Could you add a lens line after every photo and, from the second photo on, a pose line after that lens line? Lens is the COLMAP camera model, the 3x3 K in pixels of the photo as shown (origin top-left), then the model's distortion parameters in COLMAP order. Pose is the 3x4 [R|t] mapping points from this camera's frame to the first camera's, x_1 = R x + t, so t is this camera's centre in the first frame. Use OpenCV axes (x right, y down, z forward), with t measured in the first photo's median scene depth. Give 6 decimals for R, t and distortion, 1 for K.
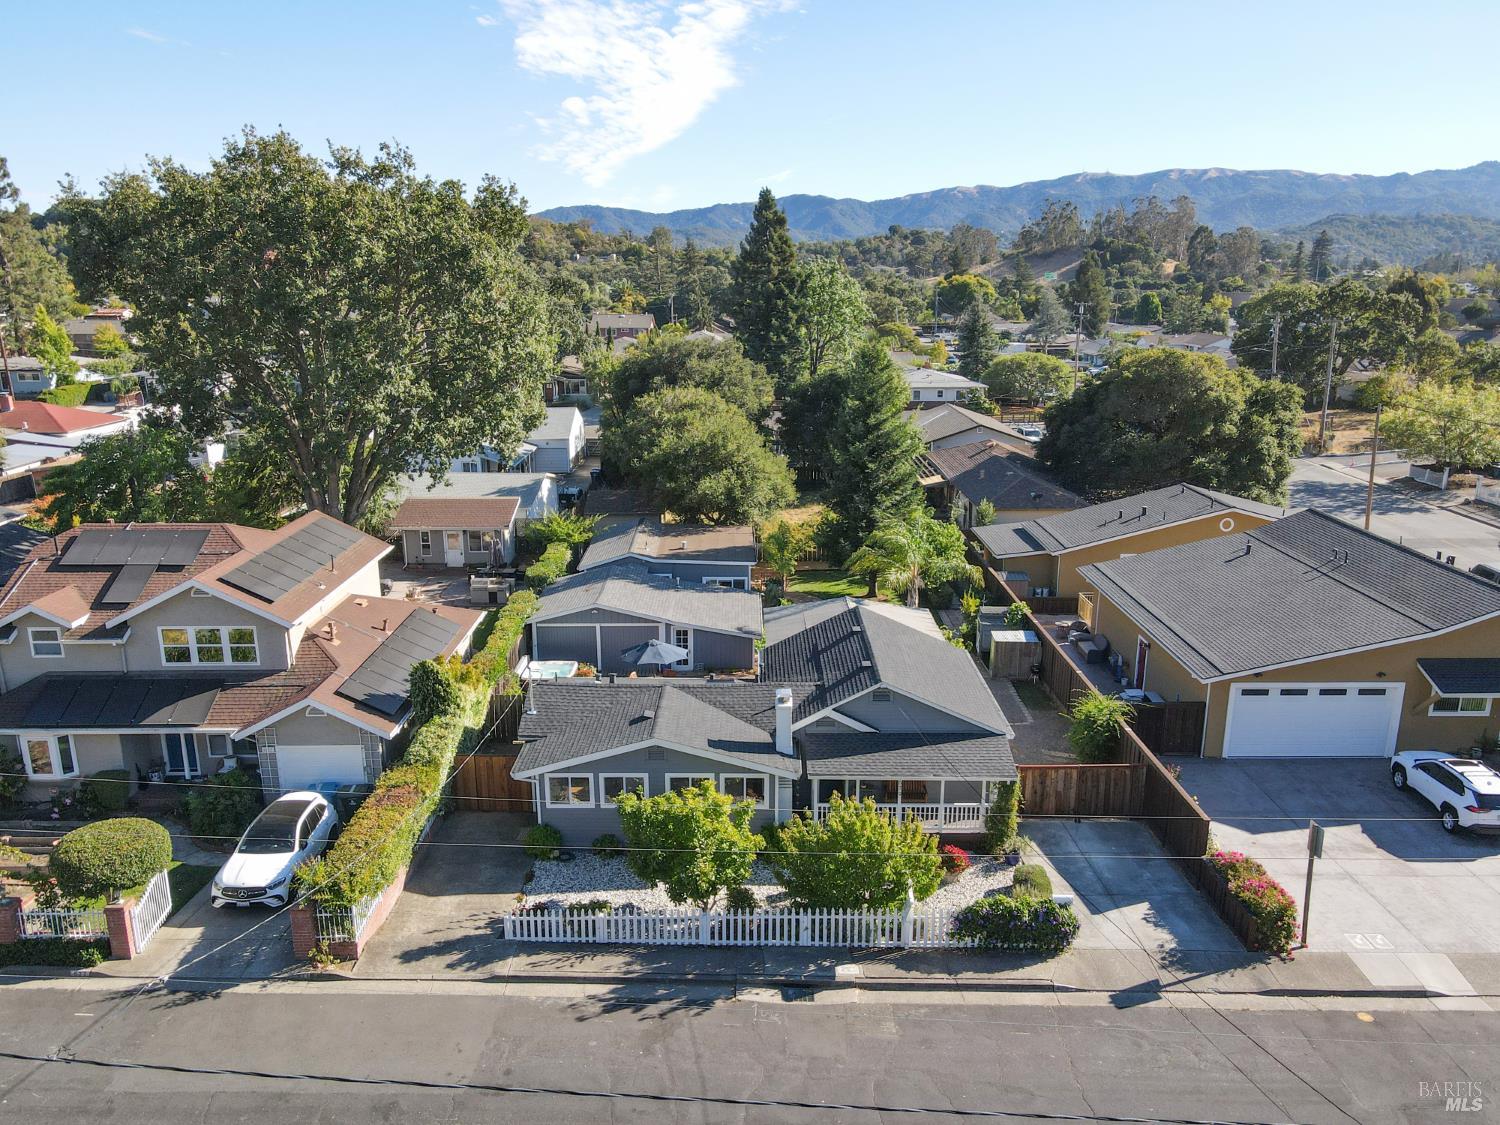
lens RADIAL K [[1101.4, 0, 745.8], [0, 1101.4, 565.6], [0, 0, 1]] dist [-0.003628, 0.036619]
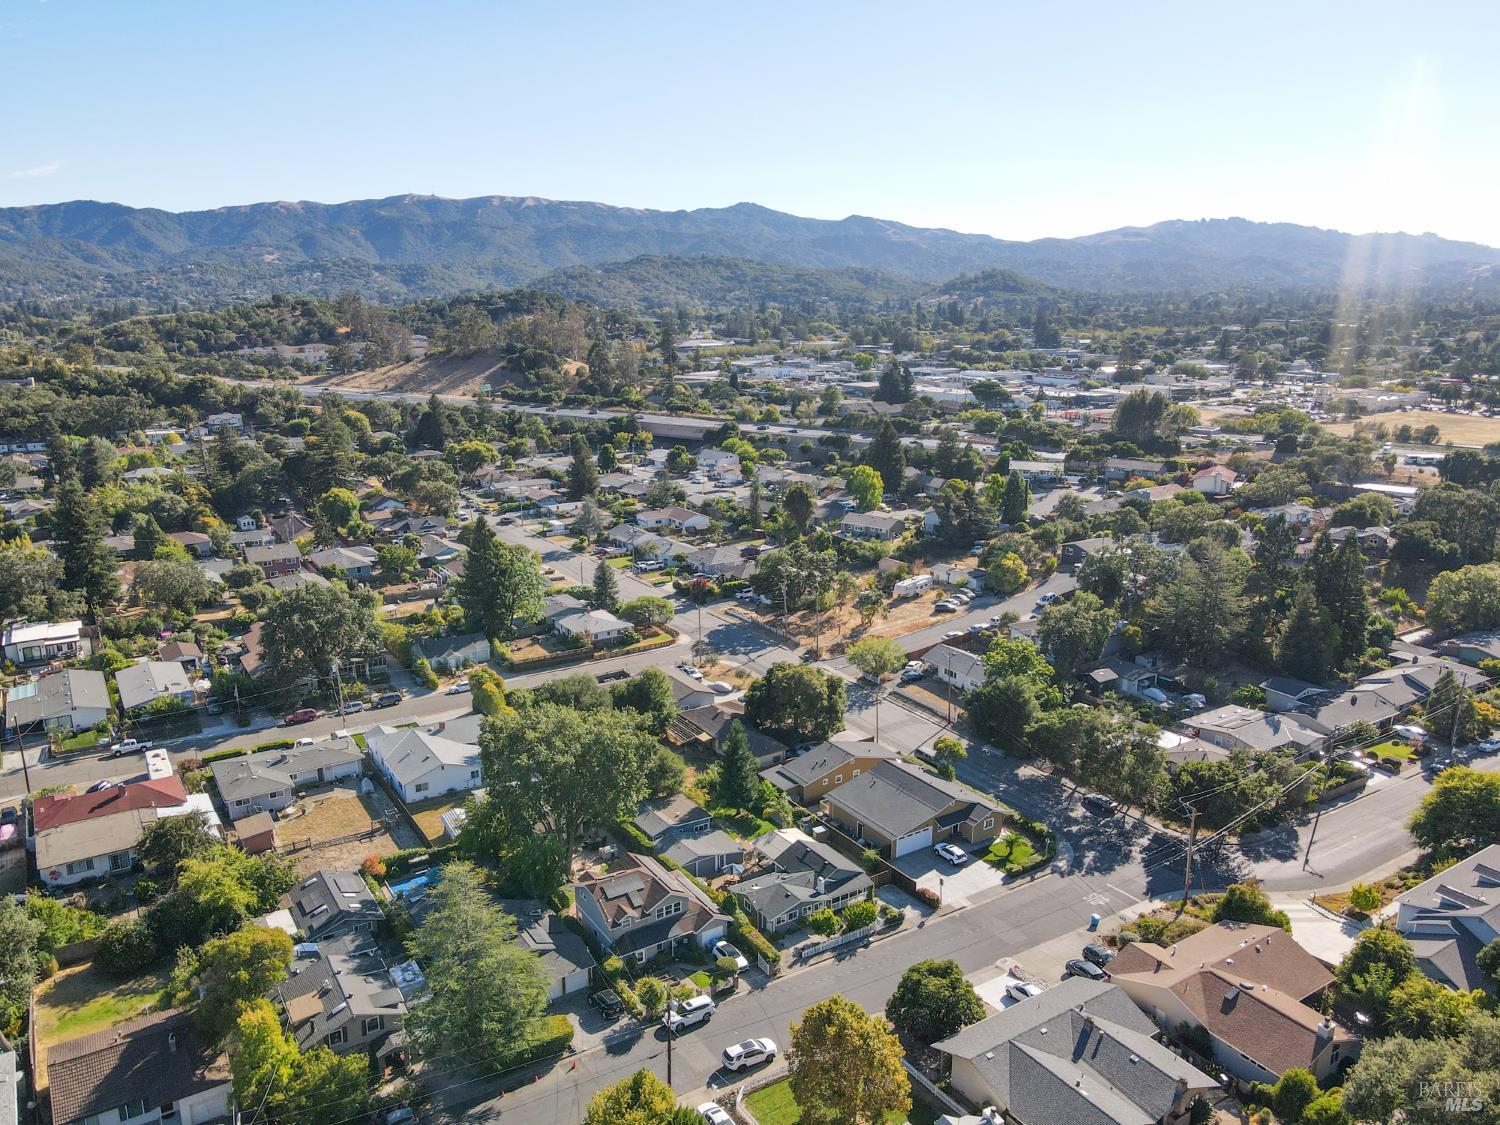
lens RADIAL K [[1101.4, 0, 745.8], [0, 1101.4, 565.6], [0, 0, 1]] dist [-0.003628, 0.036619]
pose [[0.841738, -0.129676, 0.524082, -2.212137], [0.134625, 0.990476, 0.028856, -1.194054], [-0.522833, 0.046265, 0.851179, -2.345012]]
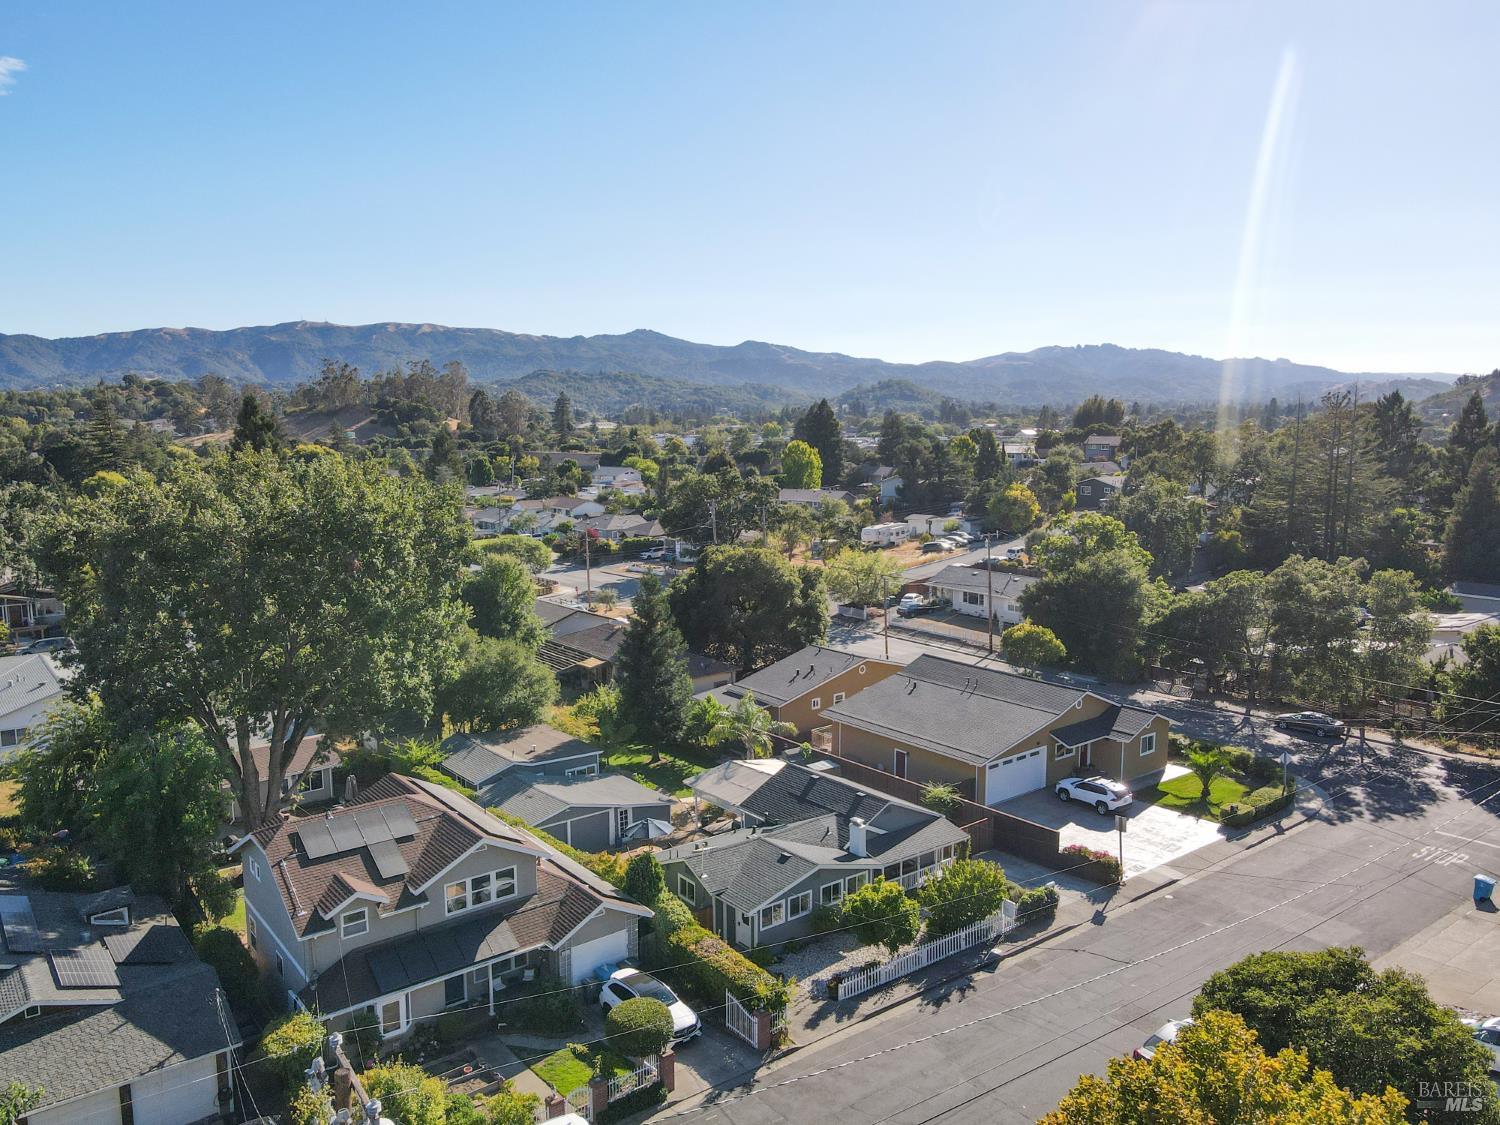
lens RADIAL K [[1101.4, 0, 745.8], [0, 1101.4, 565.6], [0, 0, 1]] dist [-0.003628, 0.036619]
pose [[0.789114, -0.085591, 0.608254, -1.137697], [0.160847, 0.984484, -0.070142, -0.179922], [-0.592813, 0.153186, 0.790637, -0.269185]]
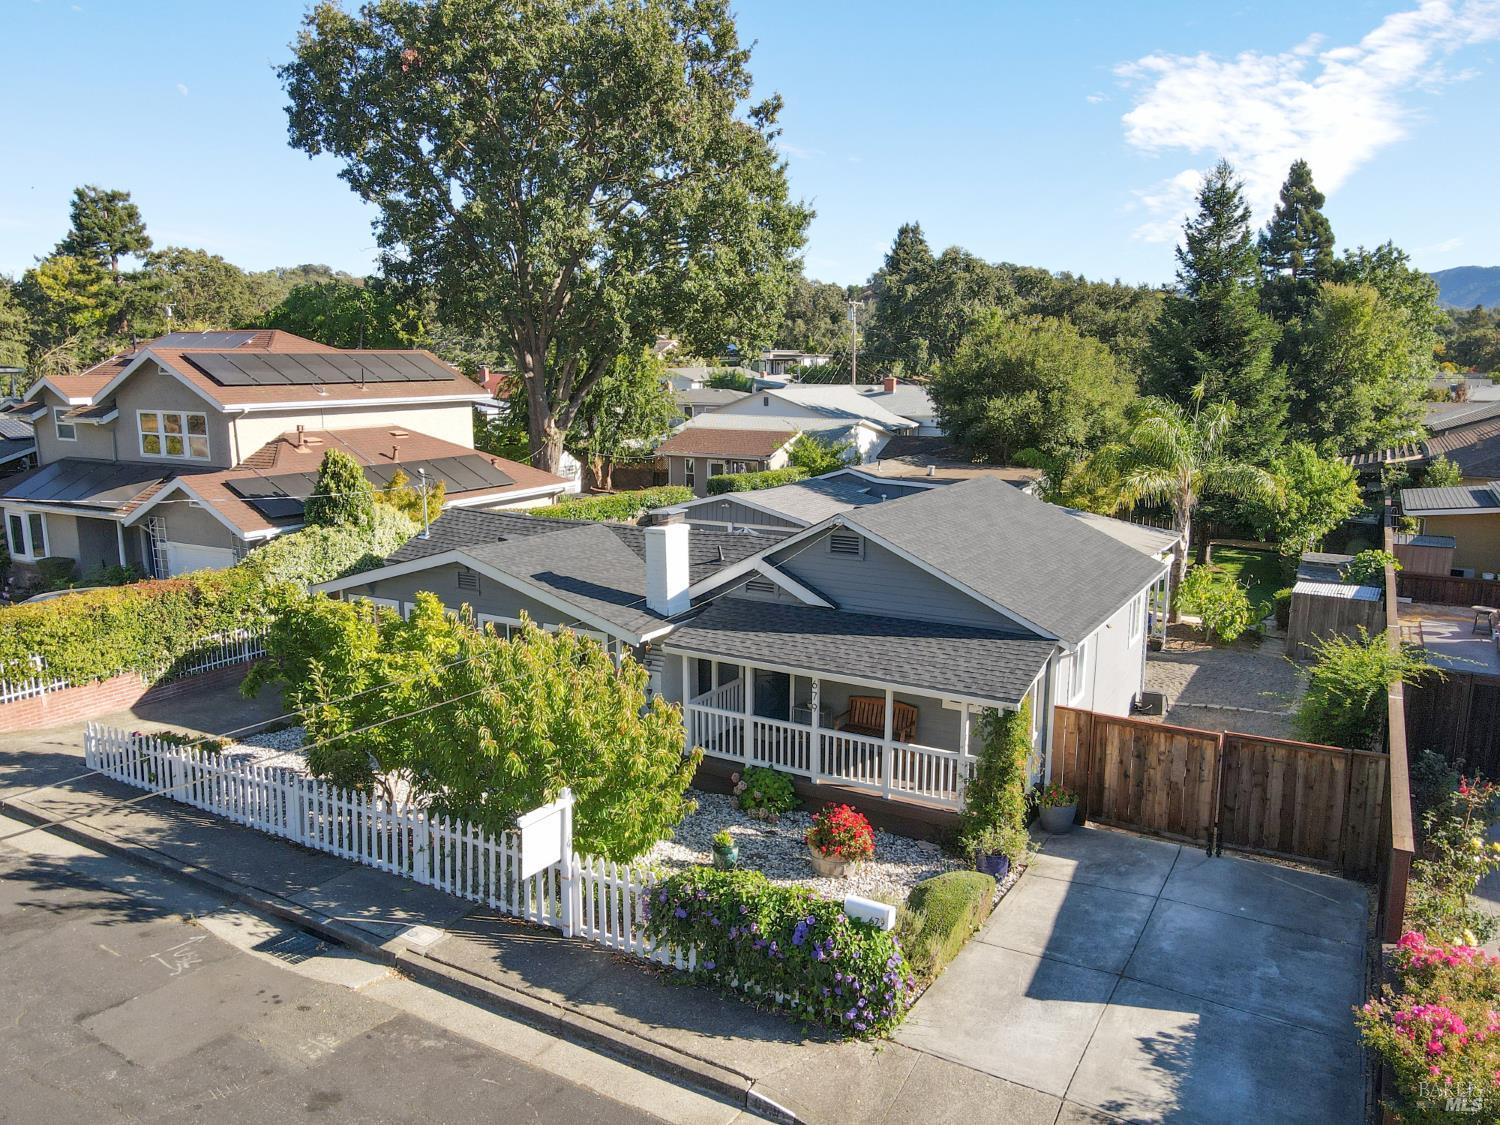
lens RADIAL K [[1101.4, 0, 745.8], [0, 1101.4, 565.6], [0, 0, 1]] dist [-0.003628, 0.036619]
pose [[0.868911, 0.093320, -0.486091, 0.392544], [-0.128621, 0.990899, -0.039684, 0.175055], [0.477964, 0.097004, 0.873007, 0.536988]]
